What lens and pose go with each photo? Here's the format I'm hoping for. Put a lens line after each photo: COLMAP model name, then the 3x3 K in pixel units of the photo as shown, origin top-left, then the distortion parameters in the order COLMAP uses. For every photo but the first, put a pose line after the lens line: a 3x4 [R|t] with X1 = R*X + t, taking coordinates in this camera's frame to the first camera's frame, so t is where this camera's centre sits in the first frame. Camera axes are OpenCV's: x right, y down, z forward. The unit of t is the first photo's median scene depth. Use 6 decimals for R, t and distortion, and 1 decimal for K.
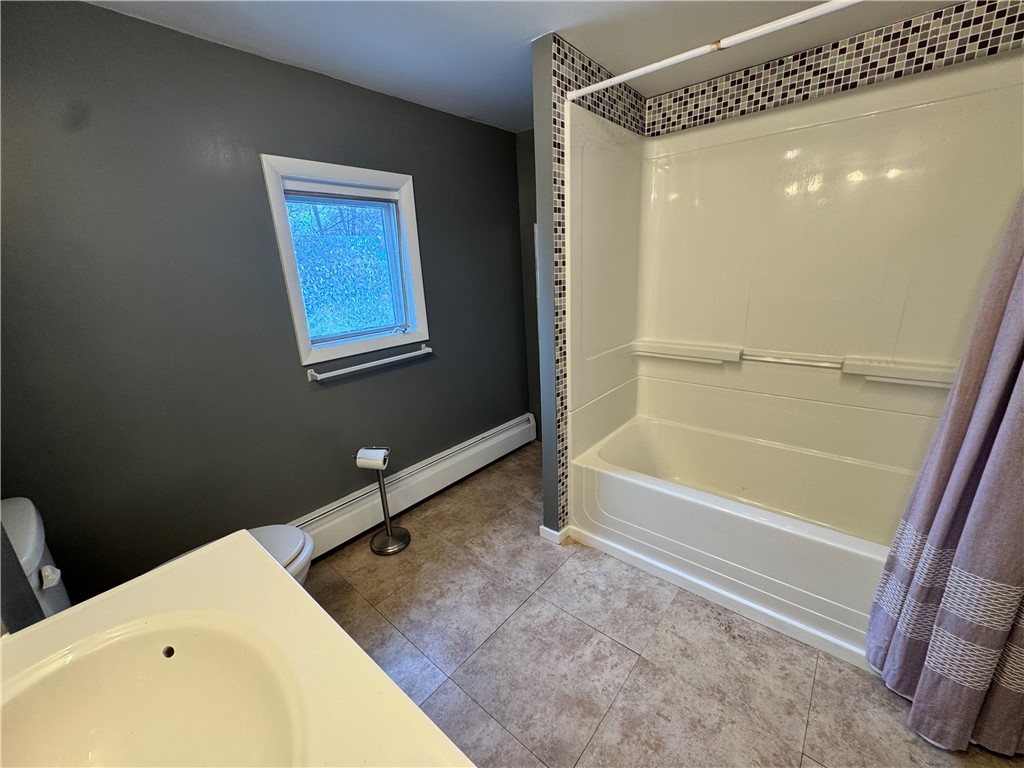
lens RADIAL K [[407.4, 0, 512.1], [0, 407.4, 383.8], [0, 0, 1]] dist [-0.003687, 0.000181]
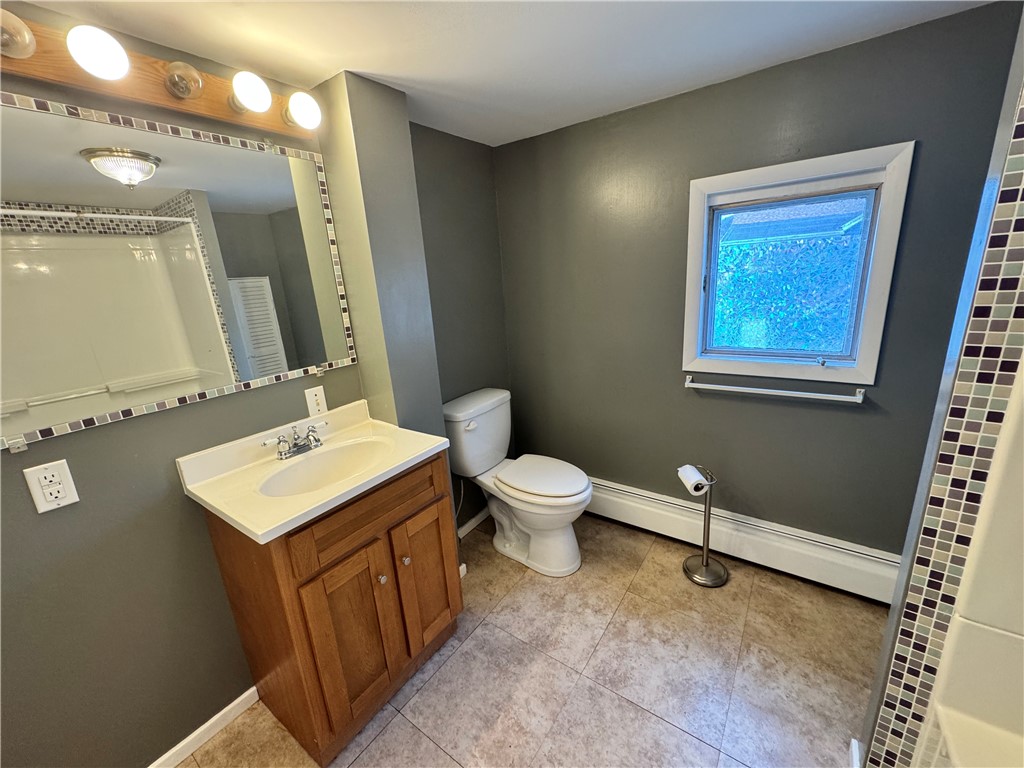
lens RADIAL K [[407.4, 0, 513.2], [0, 407.4, 383.7], [0, 0, 1]] dist [-0.003687, 0.000181]
pose [[0.095797, 0.303100, -0.948131, 0.512706], [-0.219310, 0.935533, 0.276914, -0.224439], [0.970941, 0.181407, 0.156094, 0.412320]]
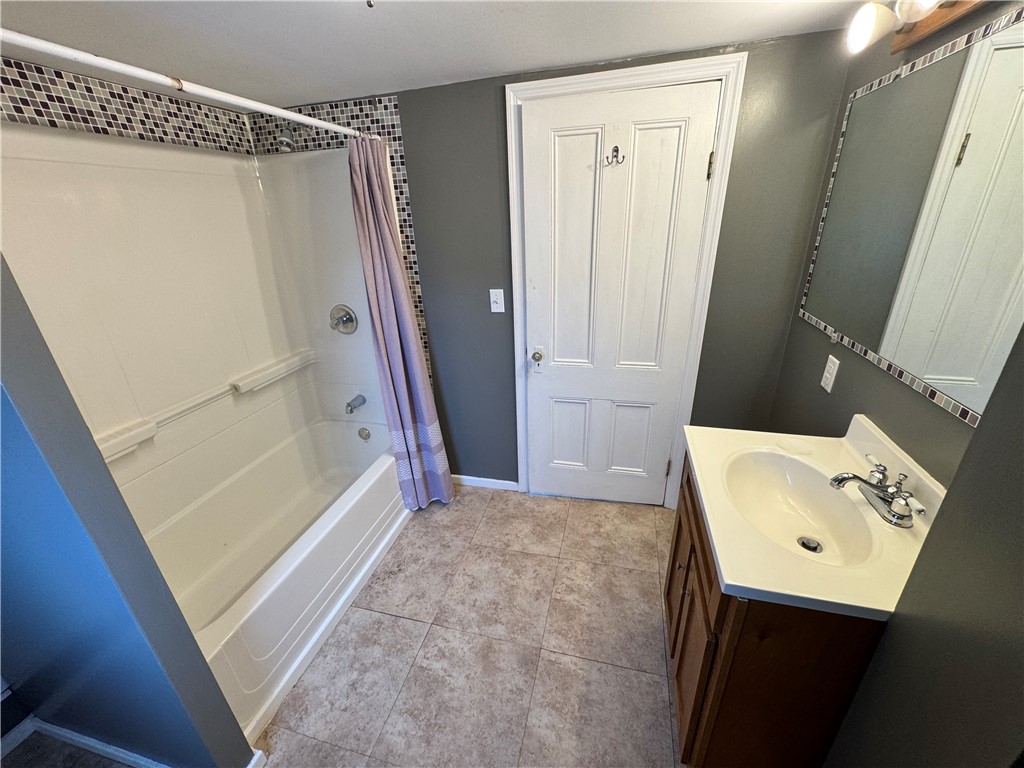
lens RADIAL K [[407.4, 0, 511.2], [0, 407.4, 384.6], [0, 0, 1]] dist [-0.003687, 0.000181]
pose [[-0.434559, -0.286851, 0.853742, -0.517278], [0.314183, 0.840096, 0.442186, -0.327996], [-0.844066, 0.460387, -0.274947, 0.672091]]
